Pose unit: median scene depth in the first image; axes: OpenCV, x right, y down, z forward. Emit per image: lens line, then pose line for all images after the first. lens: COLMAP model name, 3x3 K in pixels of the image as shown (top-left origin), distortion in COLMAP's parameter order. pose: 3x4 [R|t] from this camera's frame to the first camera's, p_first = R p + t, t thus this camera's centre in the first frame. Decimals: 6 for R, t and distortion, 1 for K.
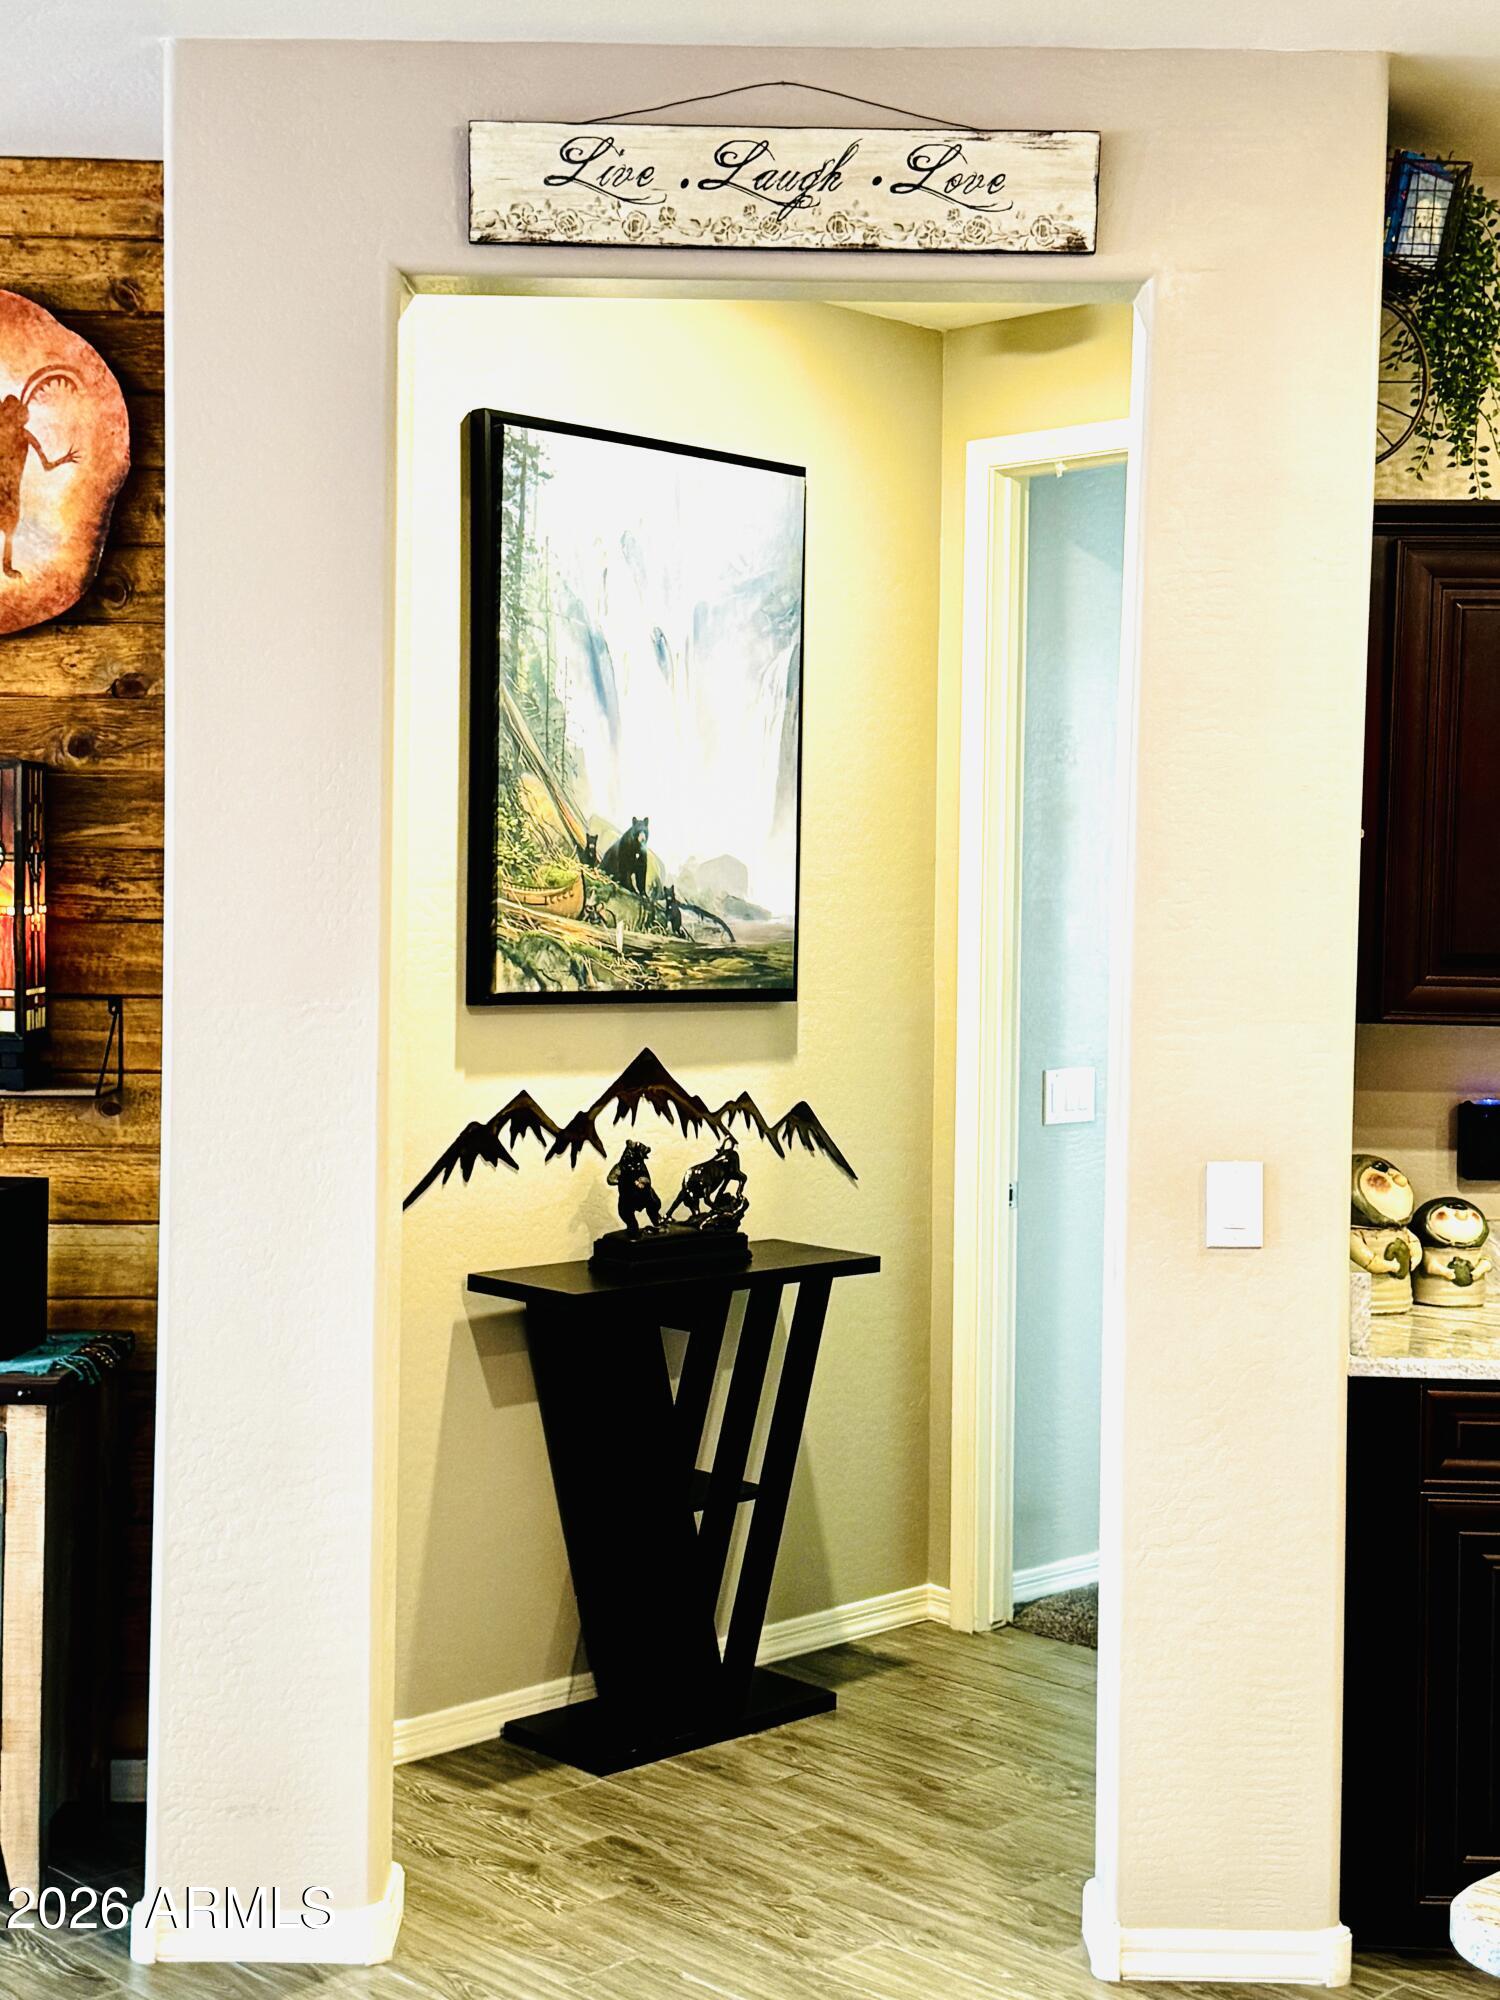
lens RADIAL K [[2653.9, 0, 750.0], [0, 2653.9, 1000.0], [0, 0, 1]] dist [0.177742, -0.367950]
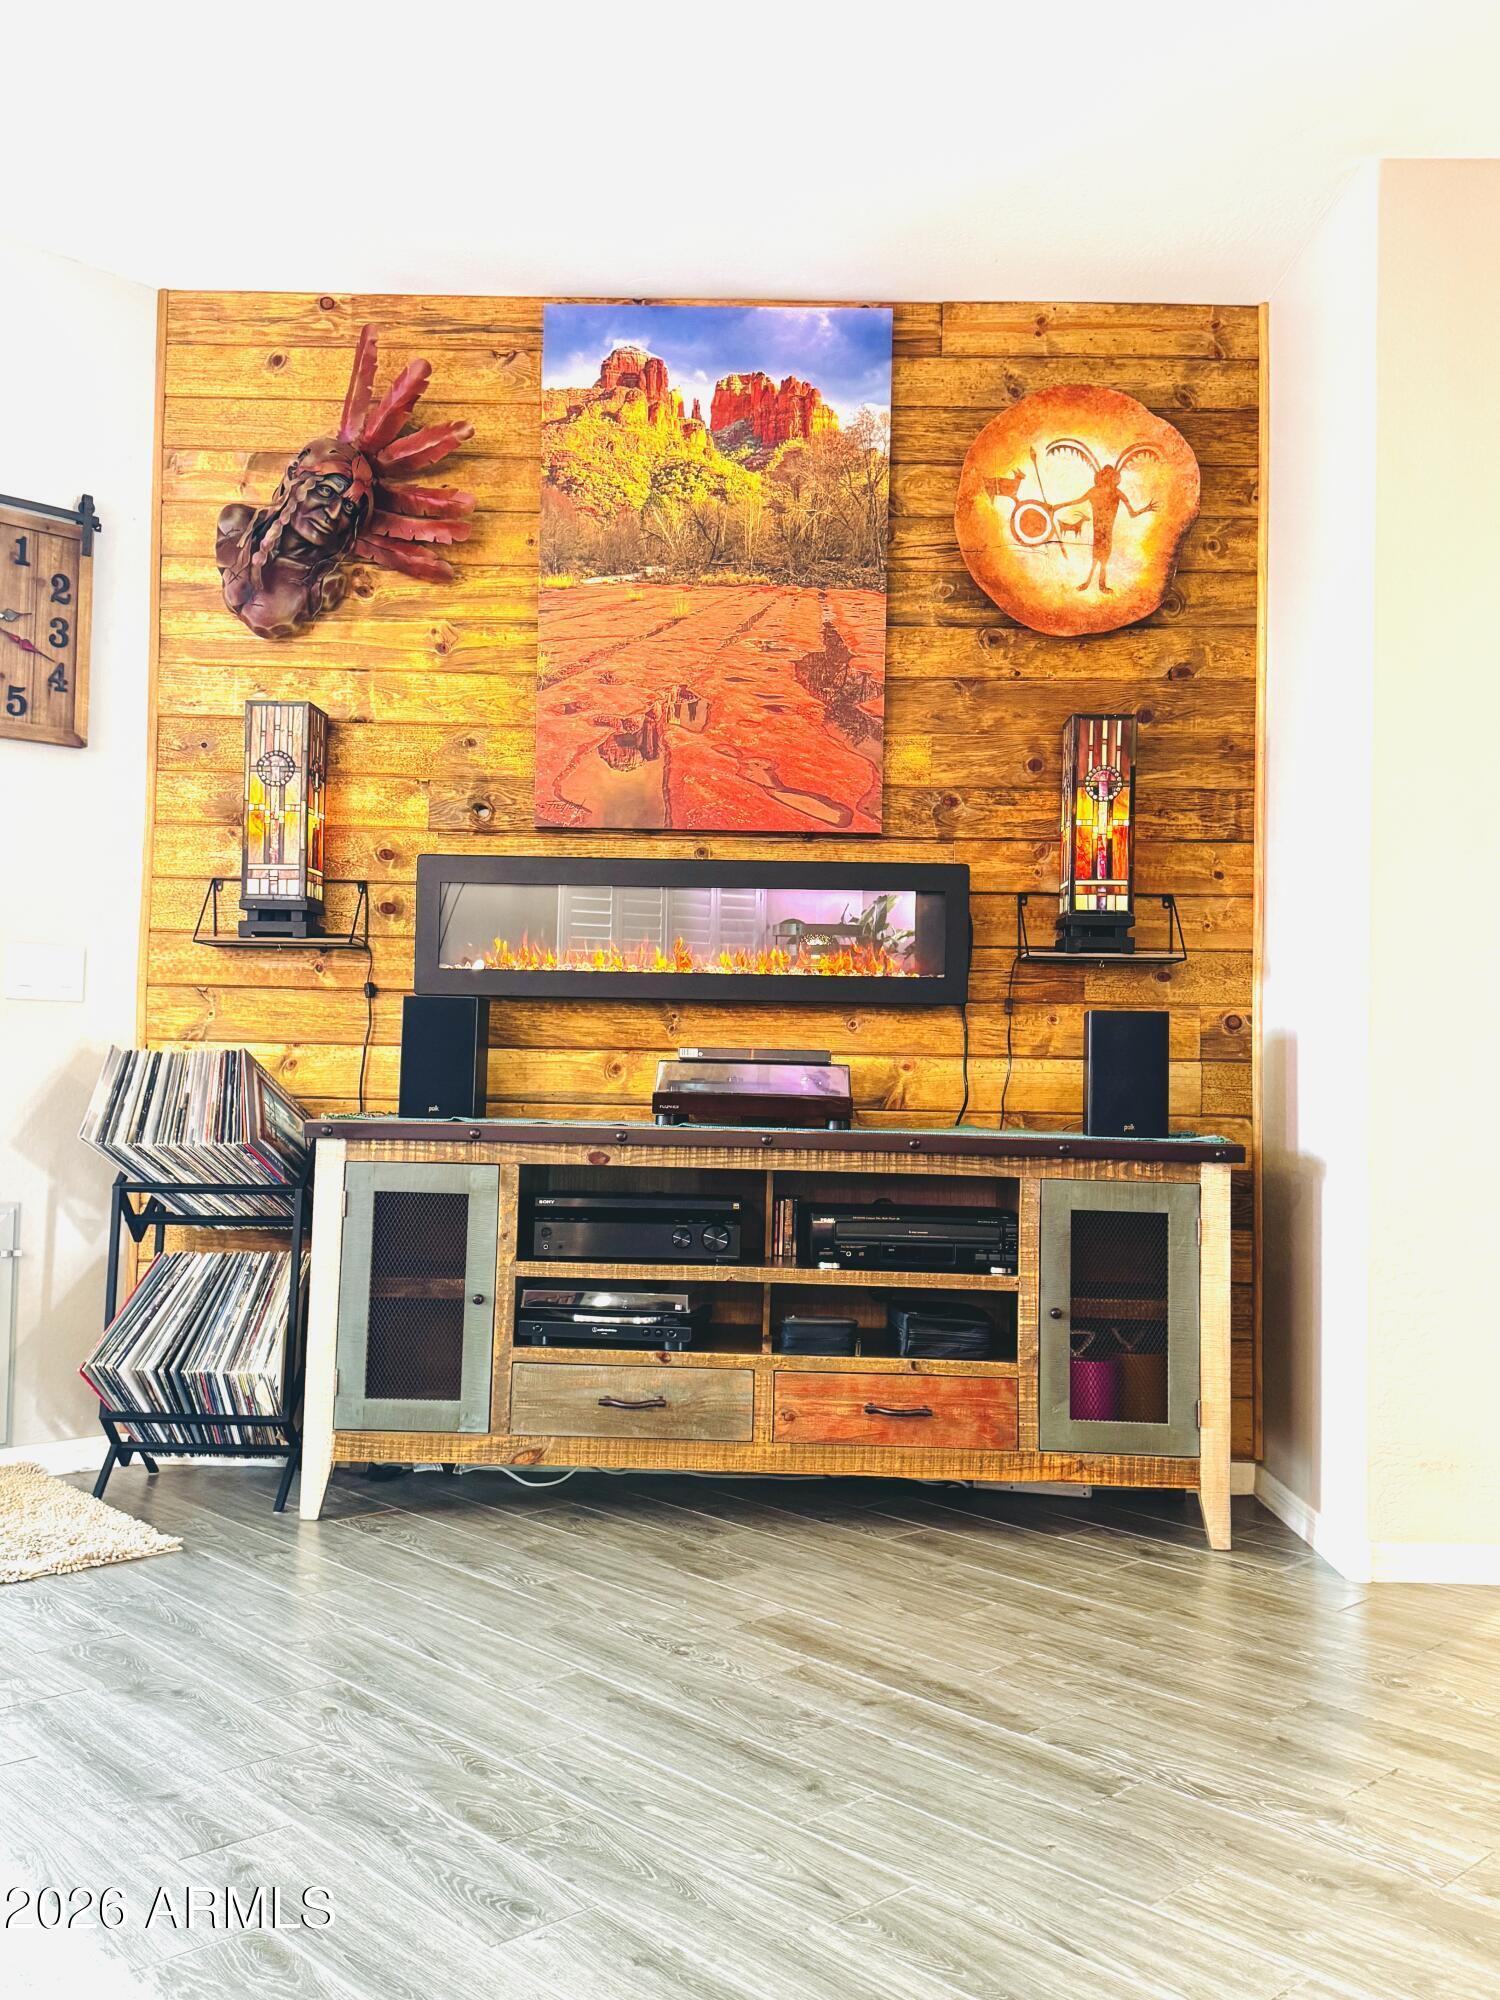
lens RADIAL K [[1692.1, 0, 750.0], [0, 1692.1, 1000.0], [0, 0, 1]] dist [0.183539, -0.403119]
pose [[0.999913, 0.006449, -0.011521, -0.443434], [-0.007405, 0.996361, -0.084916, 0.129172], [0.010931, 0.084994, 0.996321, 0.127570]]
